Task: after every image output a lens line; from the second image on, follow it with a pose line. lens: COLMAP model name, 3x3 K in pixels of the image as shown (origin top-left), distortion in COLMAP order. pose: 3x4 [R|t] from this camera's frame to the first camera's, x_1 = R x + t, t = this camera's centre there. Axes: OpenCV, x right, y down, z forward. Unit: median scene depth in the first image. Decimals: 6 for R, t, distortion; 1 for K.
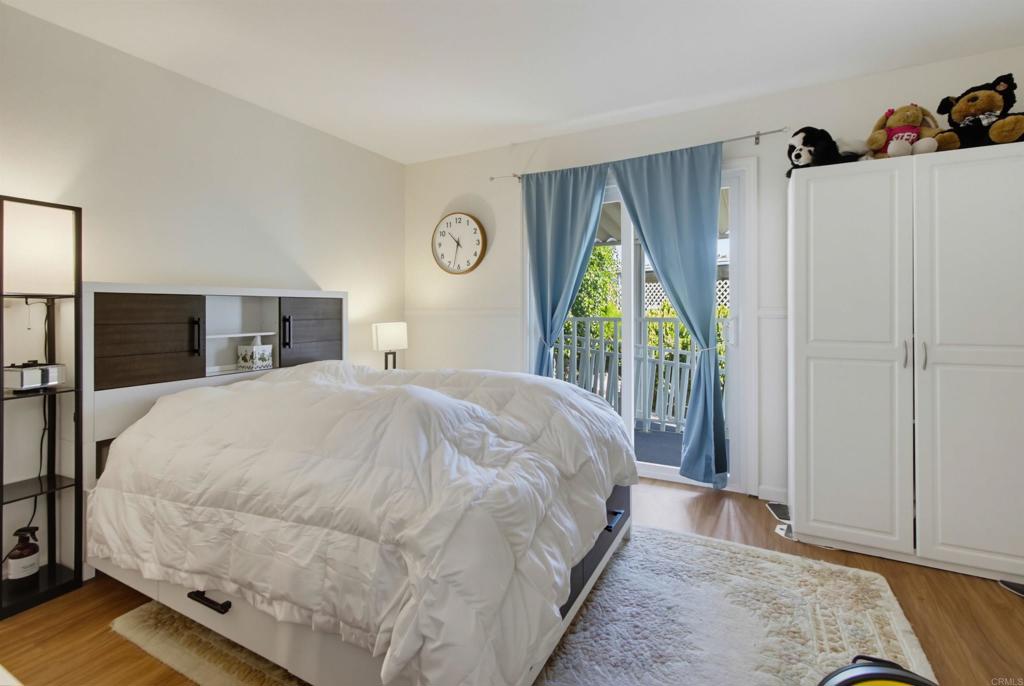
lens RADIAL K [[475.1, 0, 511.7], [0, 475.1, 306.0], [0, 0, 1]] dist [0.002066, 0.000195]
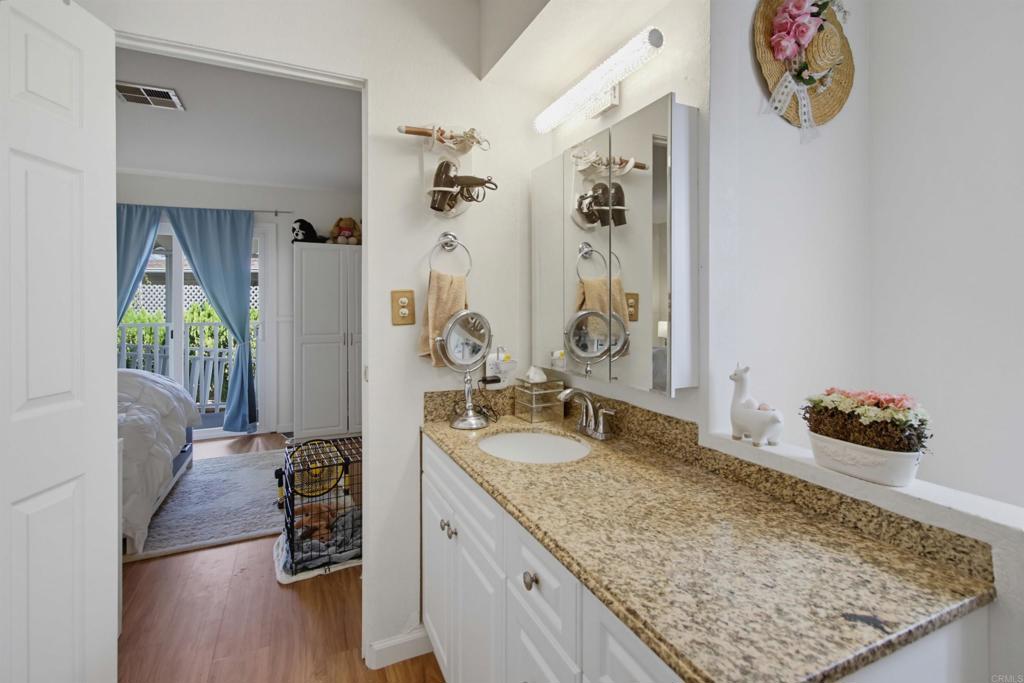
lens RADIAL K [[468.6, 0, 512.2], [0, 468.6, 305.2], [0, 0, 1]] dist [0.001979, 0.000246]
pose [[0.605121, 0.000388, 0.796134, -0.267951], [-0.002100, 0.999997, 0.001109, -0.036686], [-0.796131, -0.002343, 0.605120, -0.604513]]
